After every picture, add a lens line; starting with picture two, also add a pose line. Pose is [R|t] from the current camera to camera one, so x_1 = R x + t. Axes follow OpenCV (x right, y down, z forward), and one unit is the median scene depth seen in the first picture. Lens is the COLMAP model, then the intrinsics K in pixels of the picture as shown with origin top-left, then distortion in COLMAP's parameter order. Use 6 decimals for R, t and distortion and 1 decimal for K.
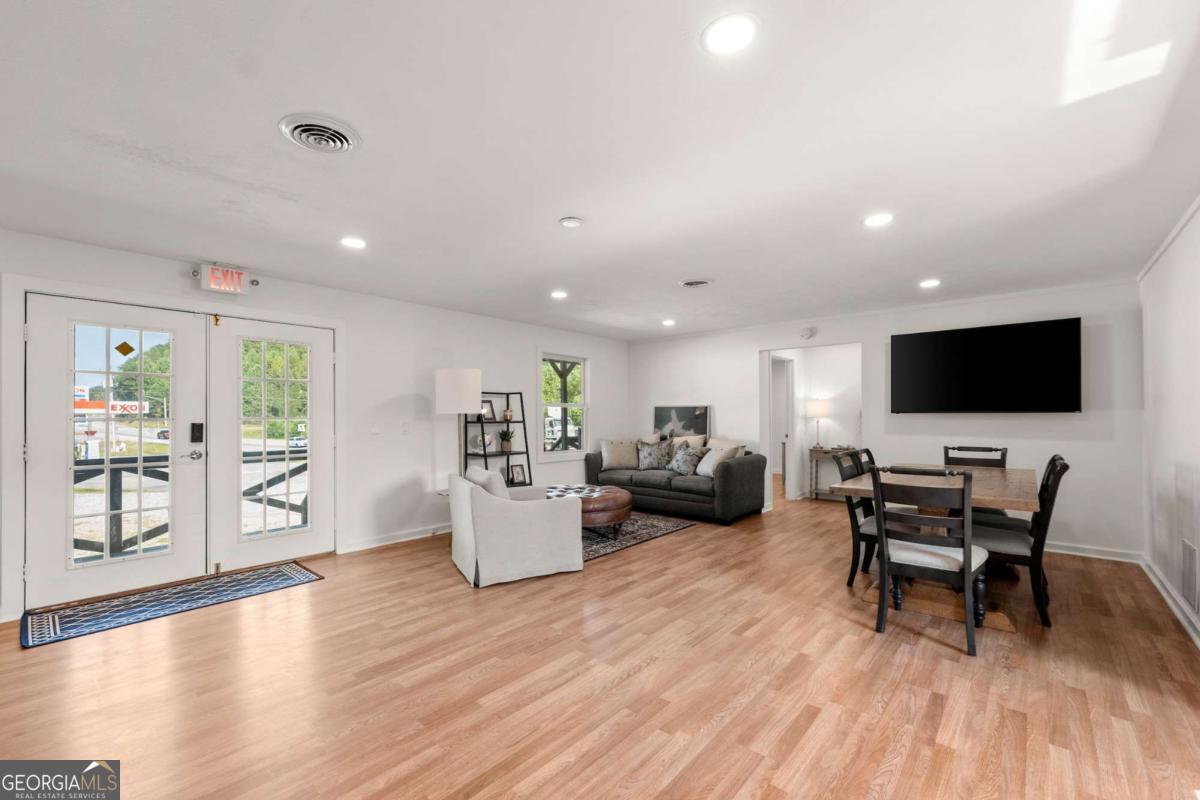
lens RADIAL K [[491.6, 0, 599.2], [0, 491.6, 413.8], [0, 0, 1]] dist [-0.000523, -0.000084]
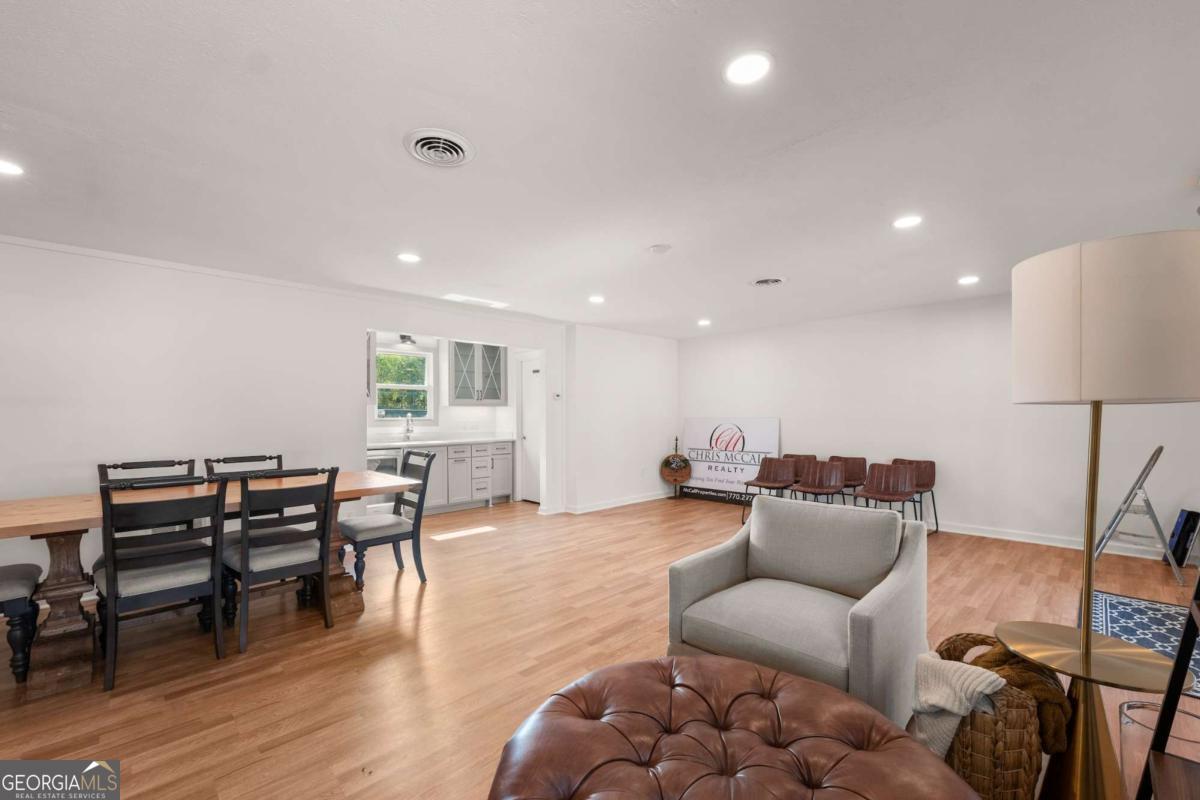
lens RADIAL K [[491.6, 0, 599.2], [0, 491.6, 413.8], [0, 0, 1]] dist [-0.000523, -0.000084]
pose [[-0.996973, 0.008806, 0.077248, 0.000461], [0.008265, 0.999939, -0.007323, 0.005075], [-0.077308, -0.006662, -0.996985, 1.078960]]
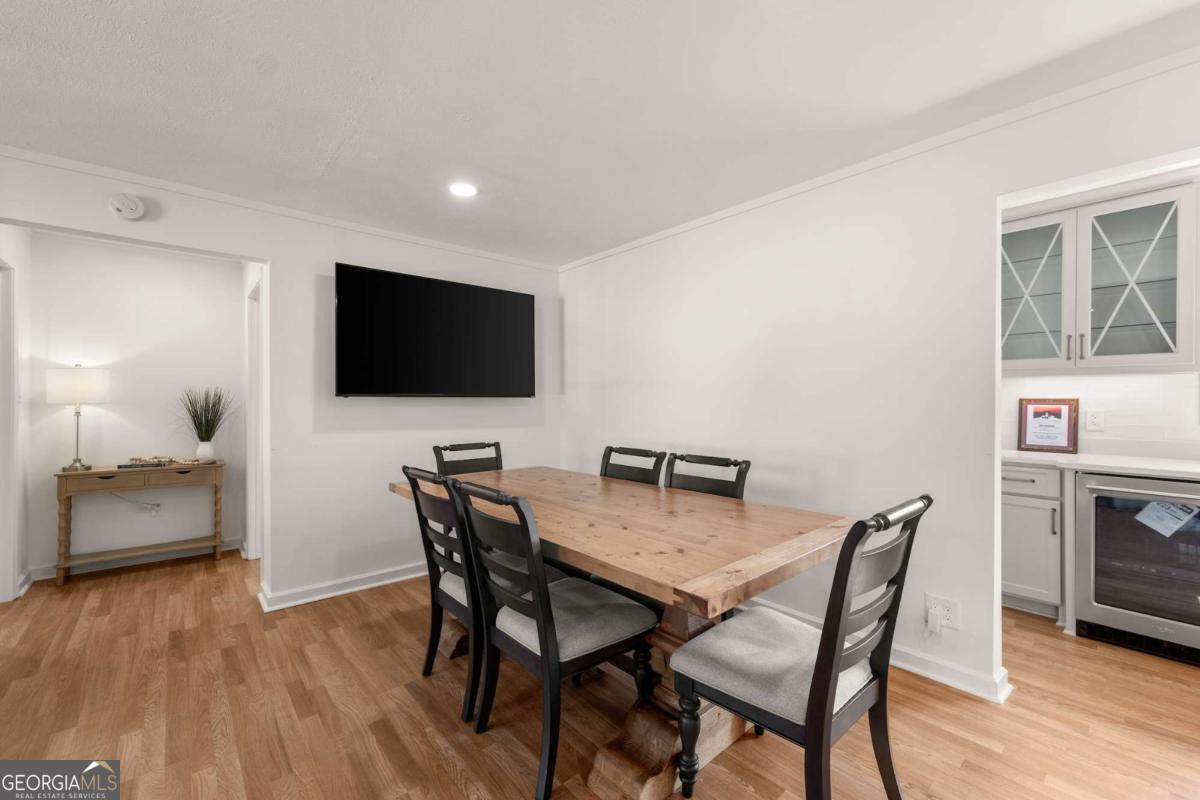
lens RADIAL K [[489.8, 0, 602.1], [0, 489.8, 402.0], [0, 0, 1]] dist [0.000278, 0.000557]
pose [[0.136076, -0.001206, 0.990698, 0.058177], [-0.003243, 0.999993, 0.001663, 0.002893], [-0.990693, -0.003439, 0.136071, 0.538069]]
